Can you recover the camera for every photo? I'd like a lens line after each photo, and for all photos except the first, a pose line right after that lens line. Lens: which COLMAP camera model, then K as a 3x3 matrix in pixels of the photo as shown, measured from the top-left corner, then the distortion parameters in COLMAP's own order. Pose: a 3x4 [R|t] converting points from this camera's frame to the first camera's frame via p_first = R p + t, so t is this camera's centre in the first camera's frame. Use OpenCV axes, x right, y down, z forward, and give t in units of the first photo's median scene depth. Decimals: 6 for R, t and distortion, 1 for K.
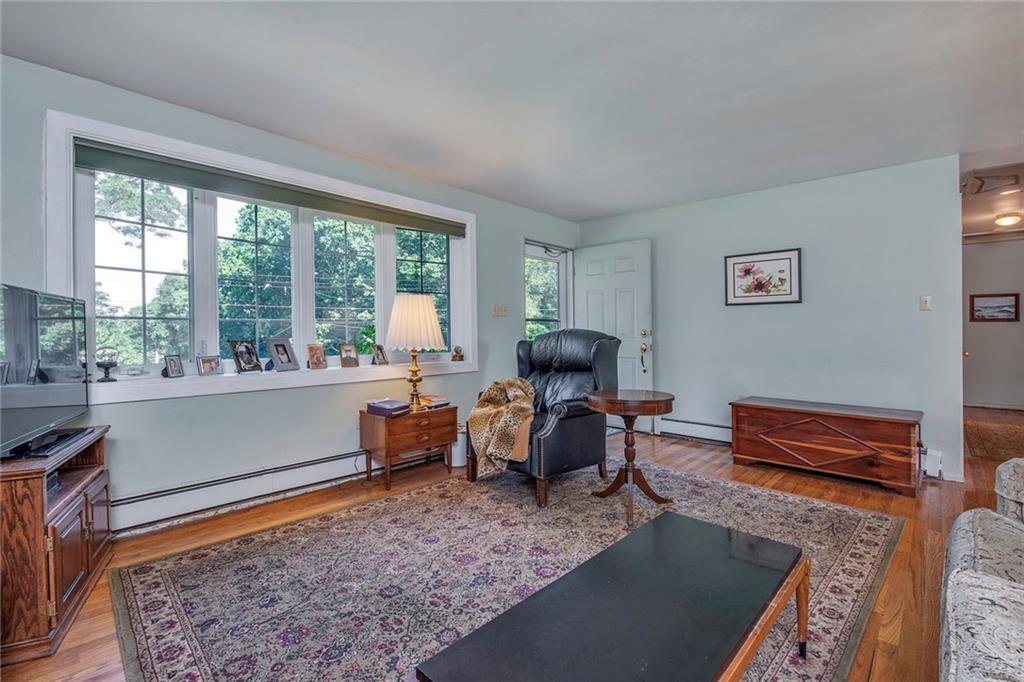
lens RADIAL K [[452.5, 0, 505.0], [0, 452.5, 338.2], [0, 0, 1]] dist [-0.009905, -0.002767]
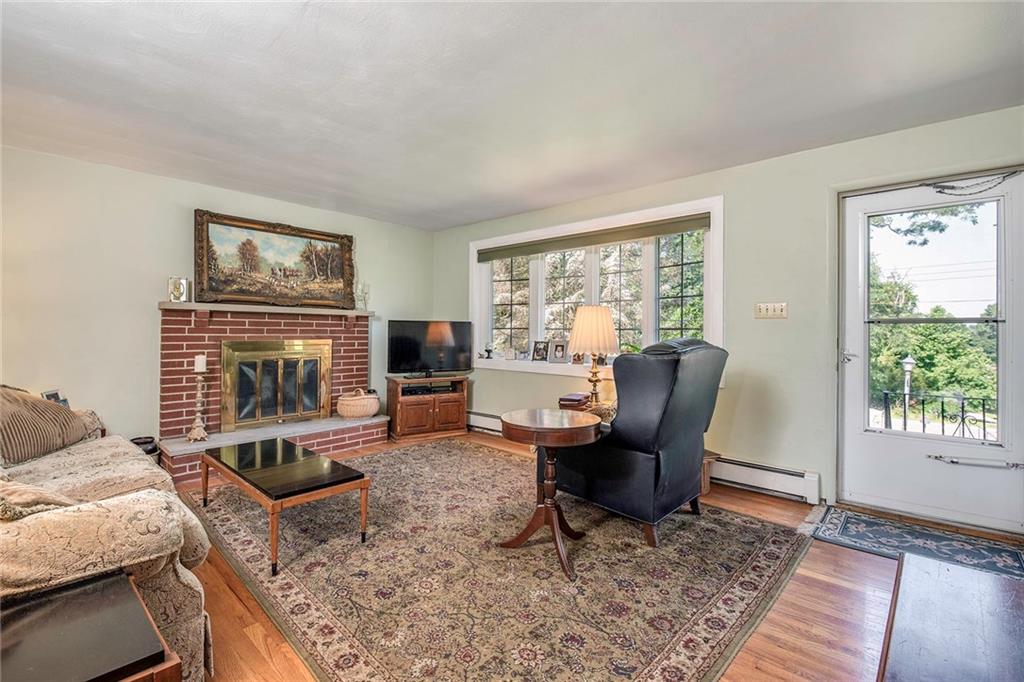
lens RADIAL K [[452.5, 0, 505.0], [0, 452.5, 334.0], [0, 0, 1]] dist [-0.009905, -0.002767]
pose [[0.025349, 0.009174, -0.999637, 1.058831], [-0.018591, 0.999789, 0.008704, -0.034031], [0.999506, 0.018364, 0.025514, 0.848806]]
